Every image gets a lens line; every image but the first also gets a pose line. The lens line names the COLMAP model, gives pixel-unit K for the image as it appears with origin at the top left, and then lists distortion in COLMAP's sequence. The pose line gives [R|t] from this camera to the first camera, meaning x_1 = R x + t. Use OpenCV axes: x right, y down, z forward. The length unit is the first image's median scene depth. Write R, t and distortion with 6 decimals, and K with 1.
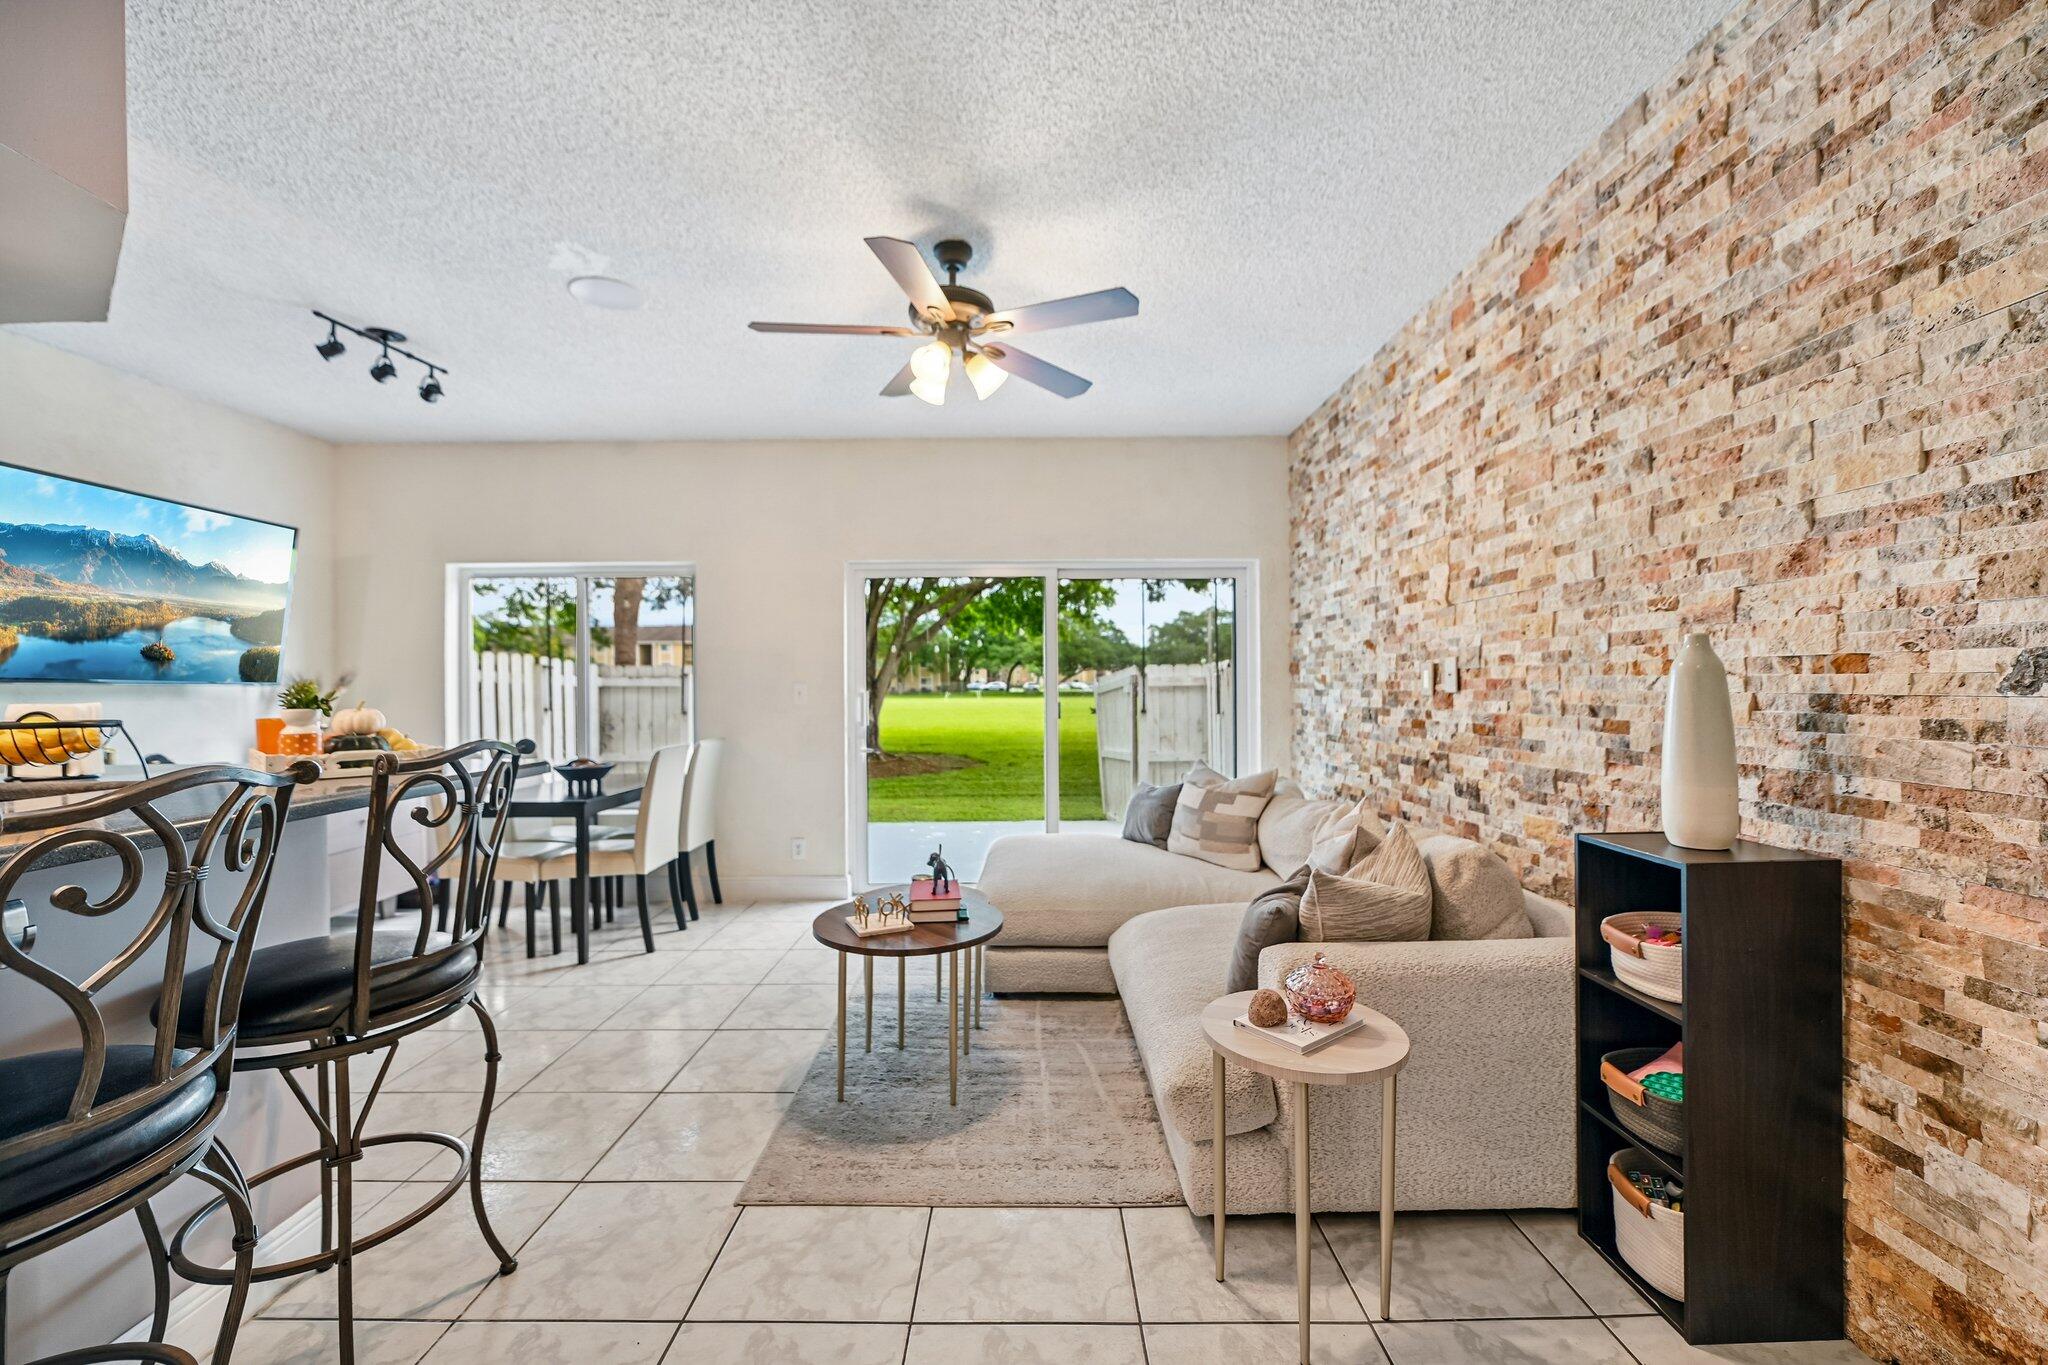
lens RADIAL K [[813.2, 0, 1025.3], [0, 813.2, 686.2], [0, 0, 1]] dist [-0.007481, -0.000293]
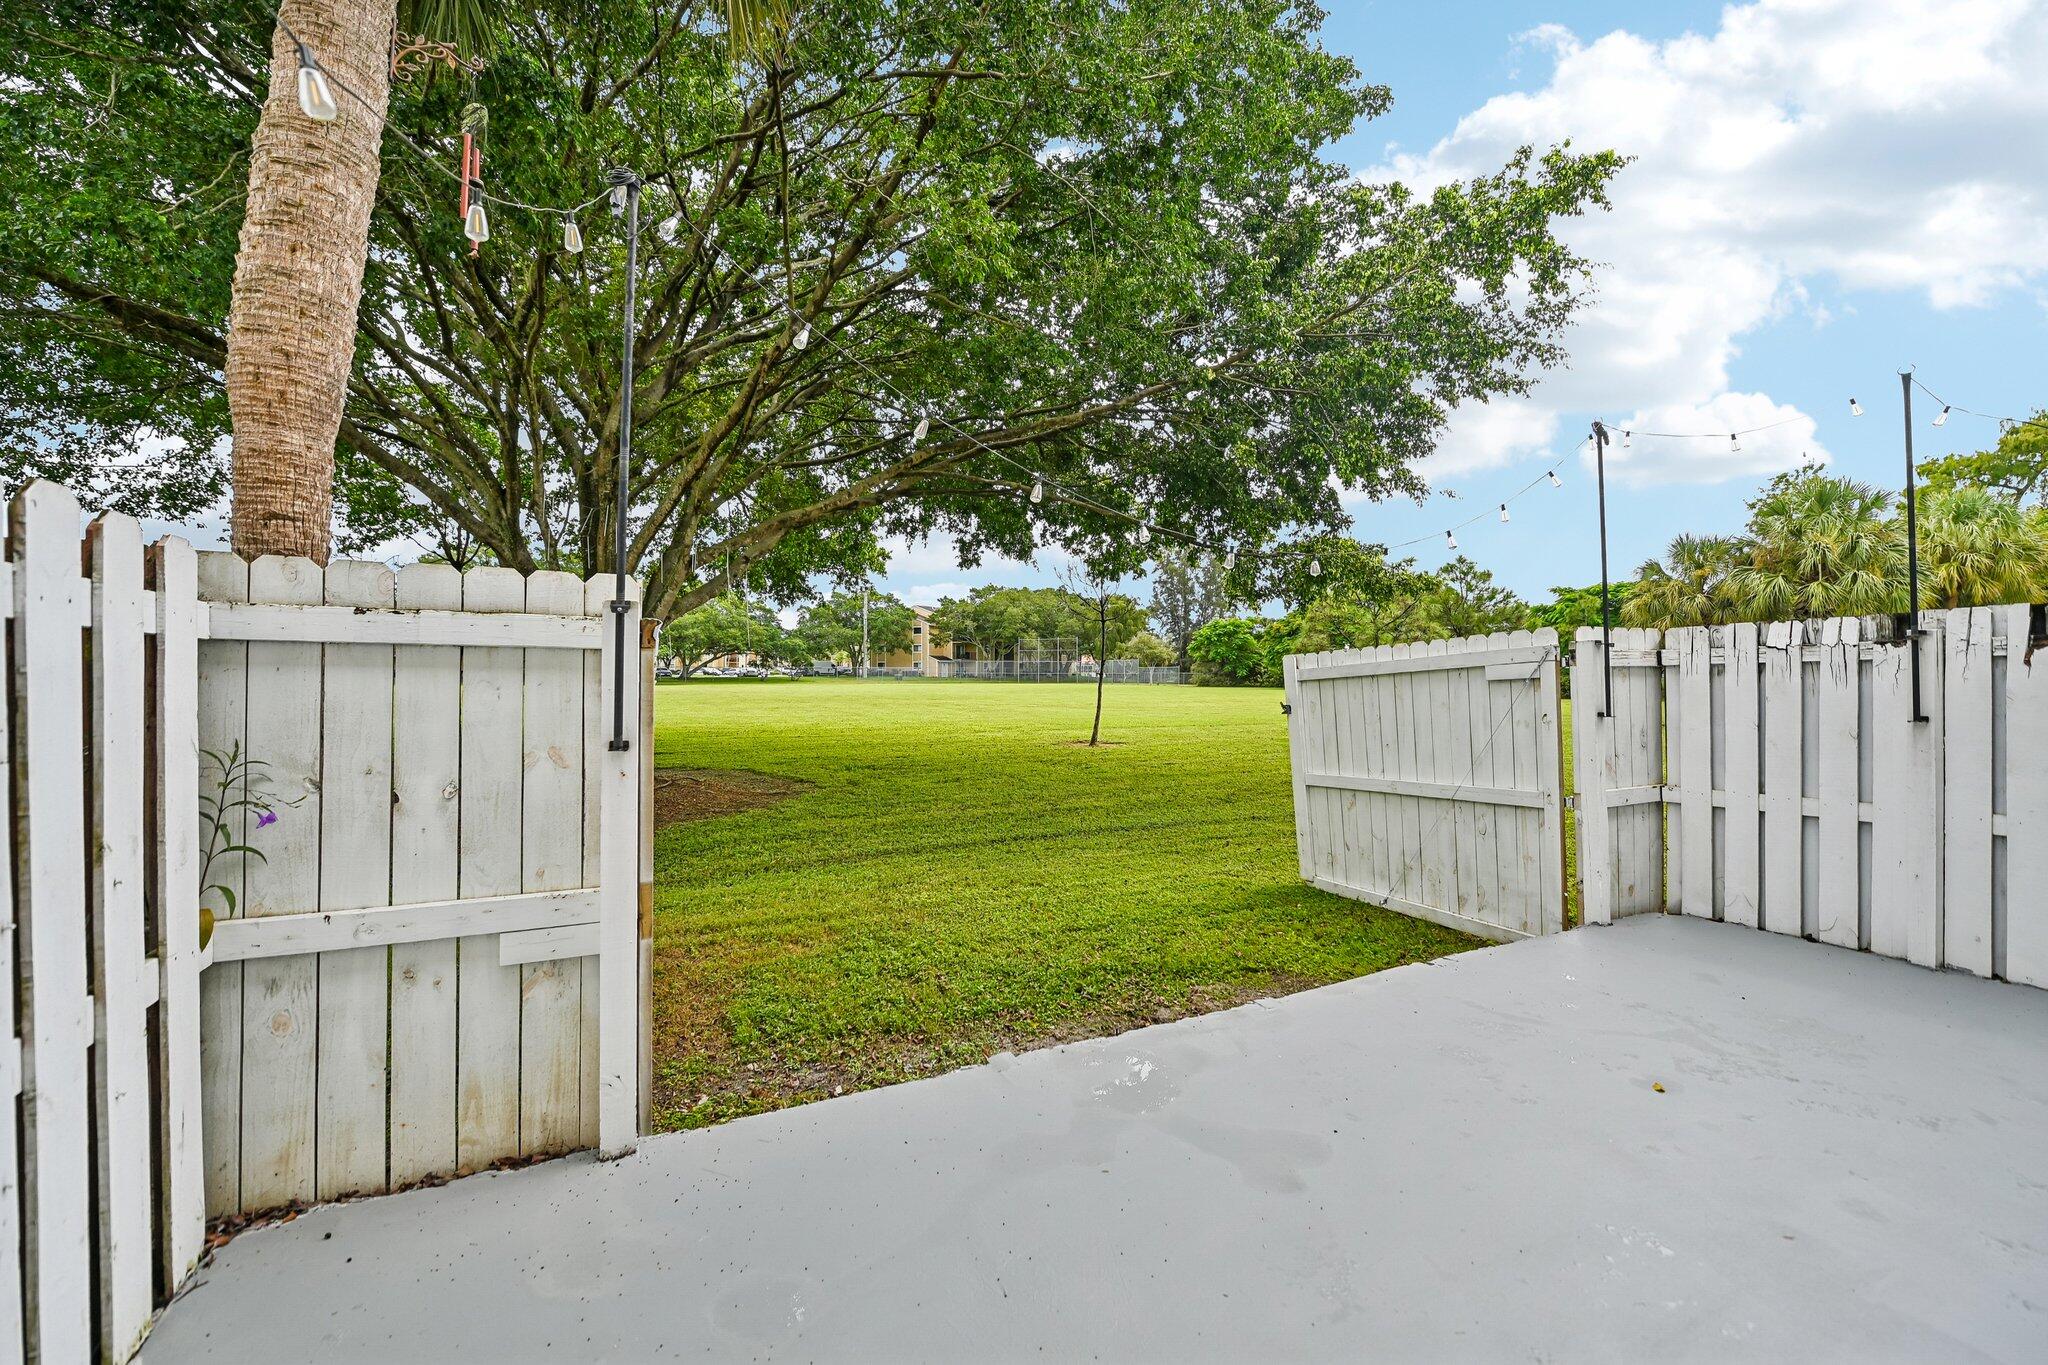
lens RADIAL K [[820.2, 0, 1022.4], [0, 820.2, 668.2], [0, 0, 1]] dist [-0.007196, -0.000560]
pose [[0.898941, 0.010207, 0.437952, -1.268291], [-0.007629, 0.999942, -0.007644, 0.025767], [-0.438004, 0.003530, 0.898966, 2.108672]]
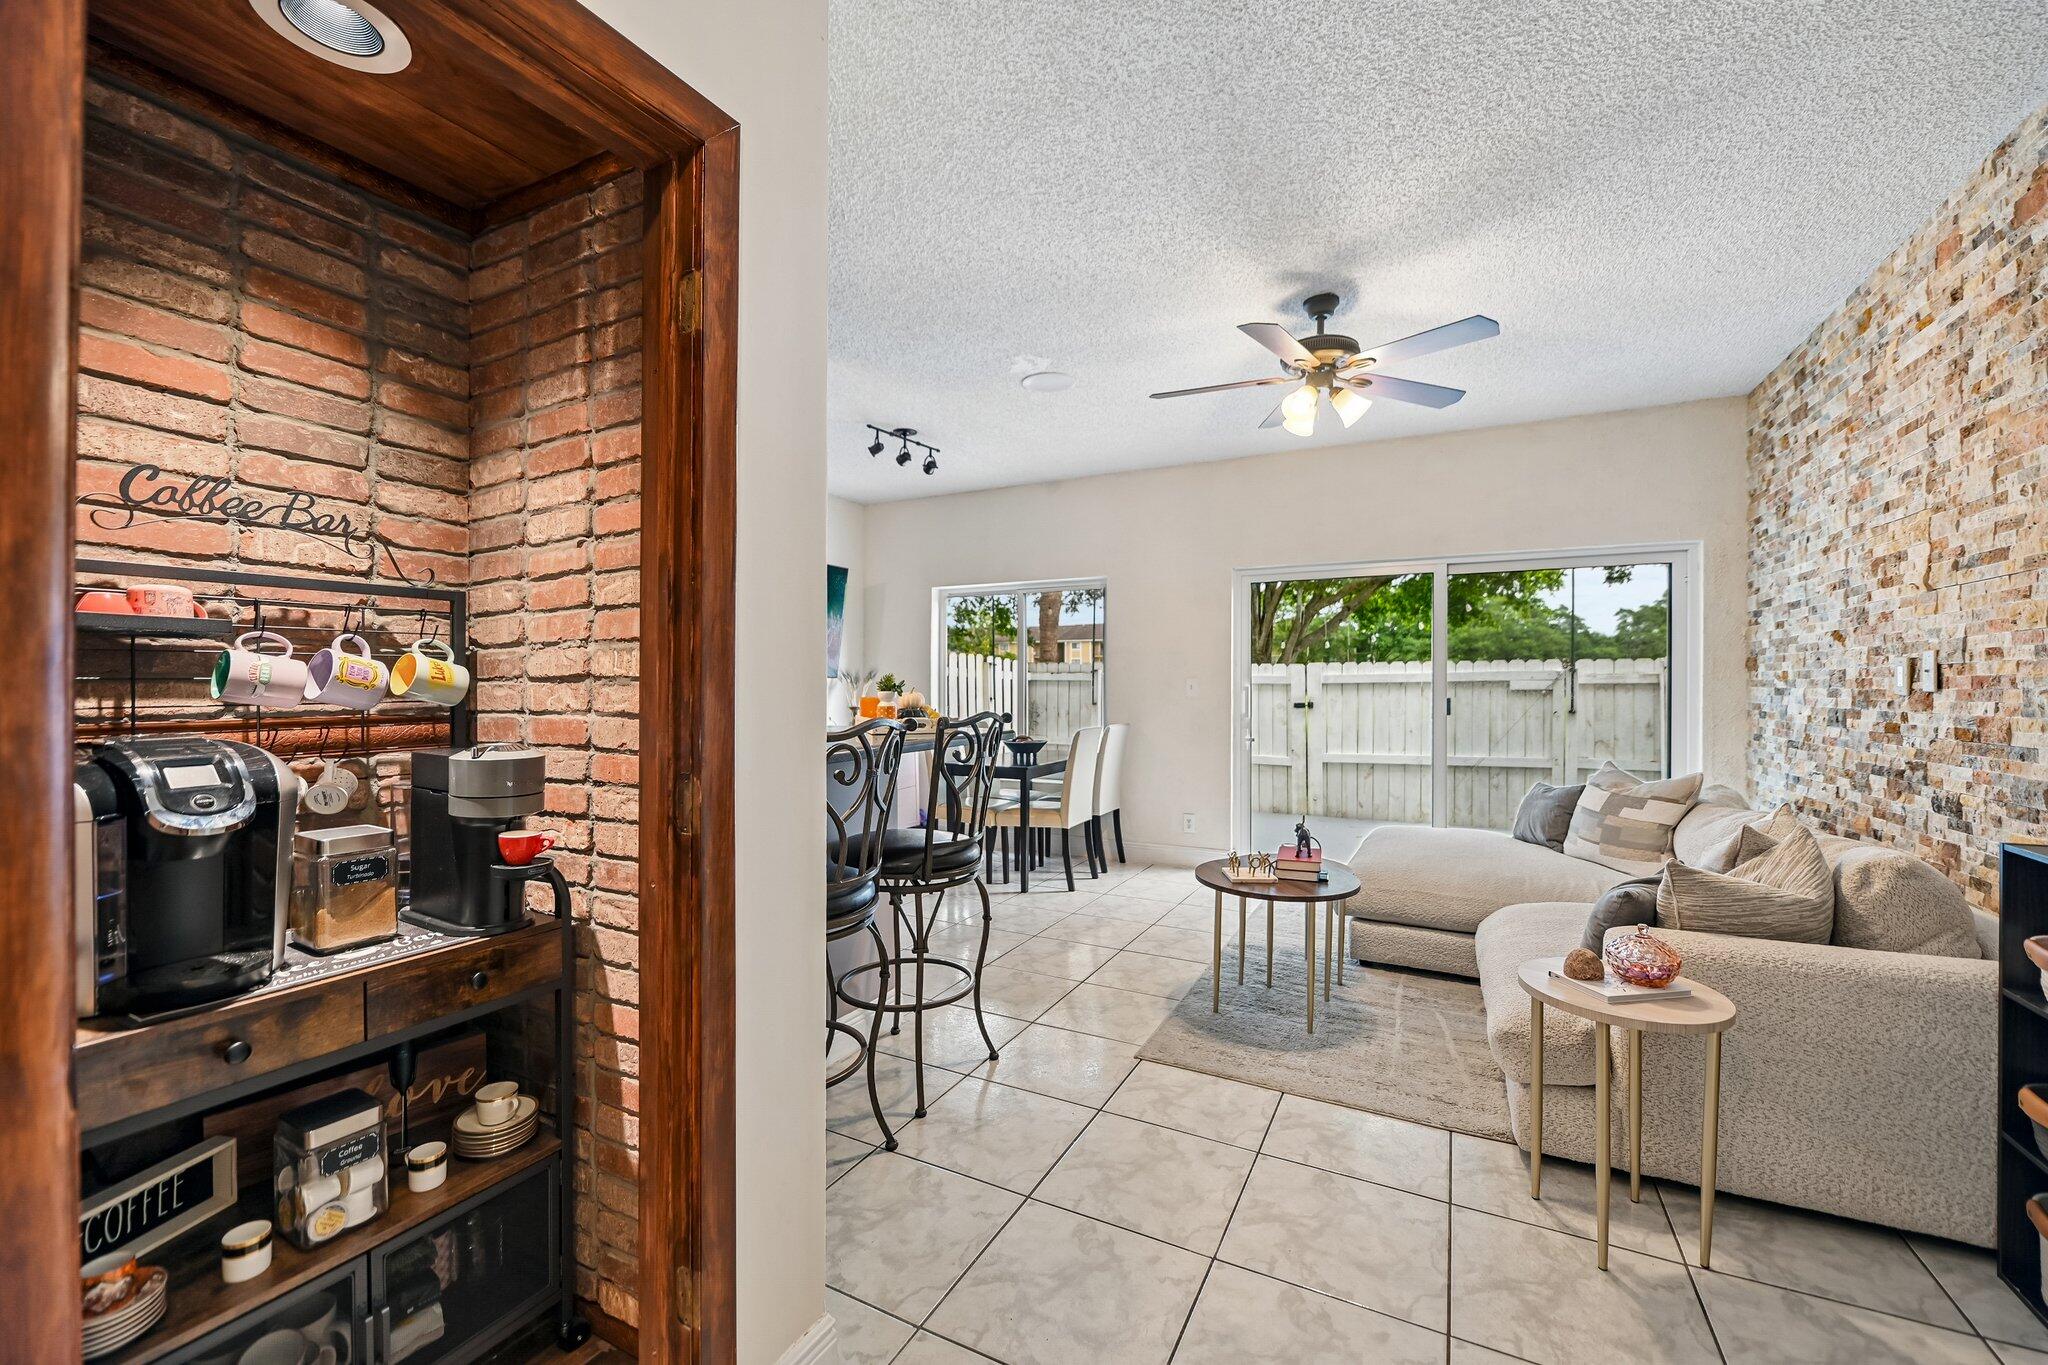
lens RADIAL K [[818.7, 0, 1019.4], [0, 818.7, 688.0], [0, 0, 1]] dist [-0.007971, -0.000298]
pose [[0.884774, 0.010068, -0.465912, 0.078199], [-0.006639, 0.999937, 0.009000, 0.002818], [0.465973, -0.004870, 0.884785, -0.227918]]
